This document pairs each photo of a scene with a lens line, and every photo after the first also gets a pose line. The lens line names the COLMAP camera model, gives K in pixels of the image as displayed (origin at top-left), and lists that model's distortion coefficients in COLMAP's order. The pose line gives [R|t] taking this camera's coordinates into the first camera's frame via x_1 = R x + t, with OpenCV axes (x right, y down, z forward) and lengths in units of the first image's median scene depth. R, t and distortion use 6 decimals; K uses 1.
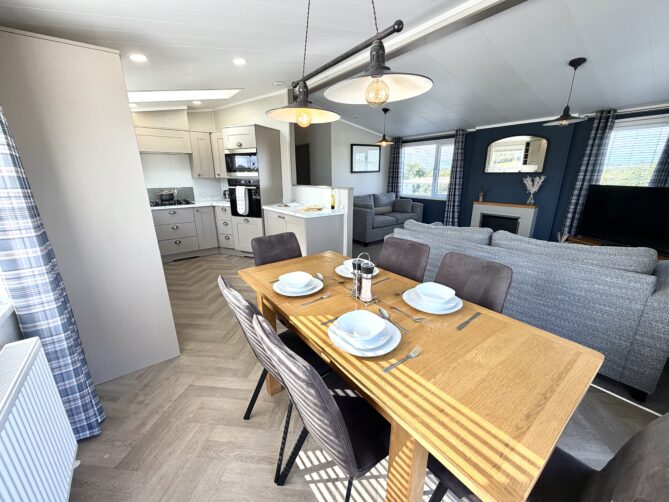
lens RADIAL K [[267.3, 0, 334.5], [0, 267.3, 251.0], [0, 0, 1]] dist [-0.000252, 0.000094]
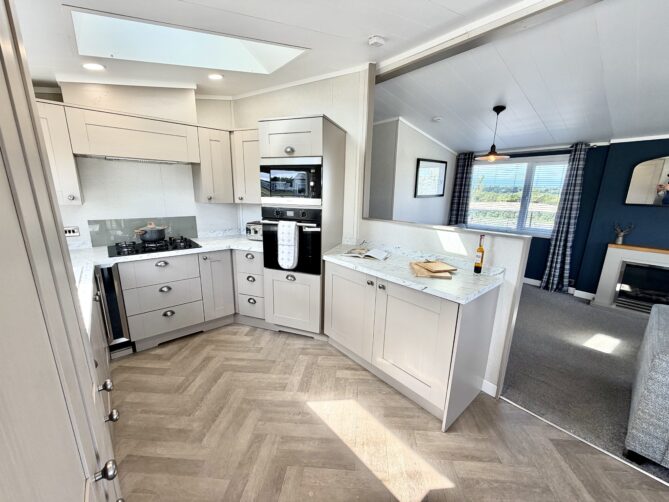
lens RADIAL K [[267.3, 0, 334.5], [0, 267.3, 251.0], [0, 0, 1]] dist [-0.000252, 0.000094]
pose [[0.998323, 0.012654, 0.056492, -0.255012], [-0.009332, 0.998233, -0.058681, -0.131910], [-0.057135, 0.058056, 0.996677, 0.384610]]
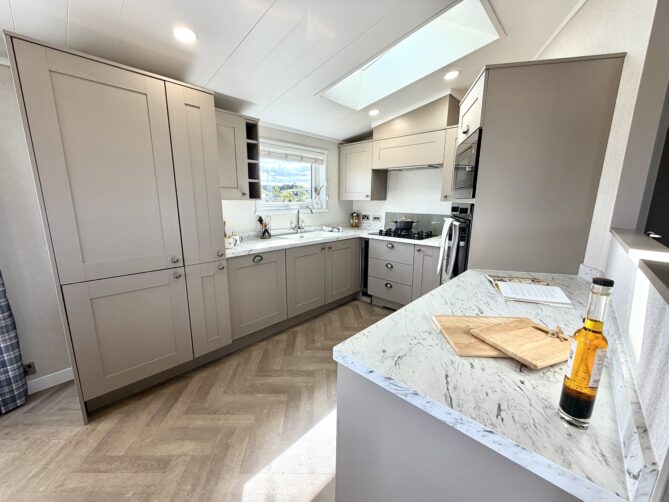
lens RADIAL K [[267.3, 0, 334.5], [0, 267.3, 251.0], [0, 0, 1]] dist [-0.000252, 0.000094]
pose [[0.166446, 0.197675, -0.966033, 0.082024], [-0.278314, 0.949283, 0.146295, -0.183358], [0.945958, 0.244511, 0.213020, 0.653227]]
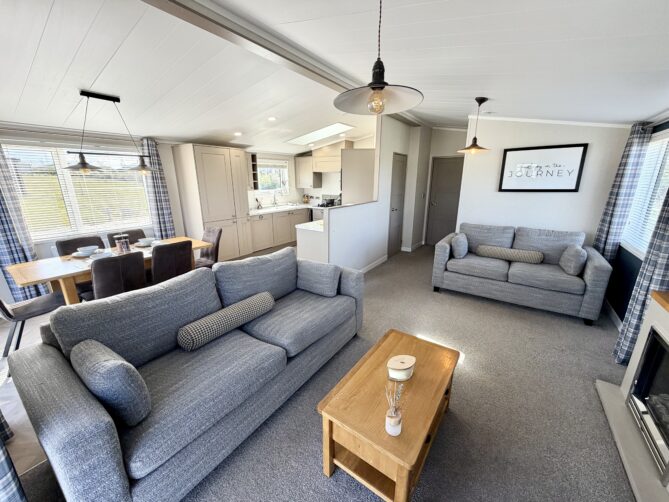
lens RADIAL K [[267.3, 0, 334.5], [0, 267.3, 251.0], [0, 0, 1]] dist [-0.000252, 0.000094]
pose [[0.315445, 0.260899, -0.912374, 0.774797], [-0.265853, 0.947257, 0.178958, -0.206411], [0.910943, 0.186106, 0.368168, 0.515509]]
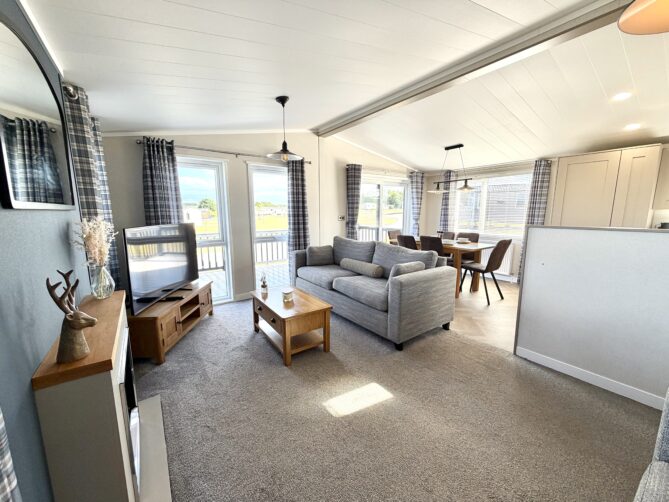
lens RADIAL K [[267.3, 0, 334.5], [0, 267.3, 251.0], [0, 0, 1]] dist [-0.000252, 0.000094]
pose [[-0.999289, 0.009230, 0.036547, 0.406077], [0.023880, 0.905199, 0.424317, -0.358148], [-0.029165, 0.424888, -0.904776, 1.249926]]
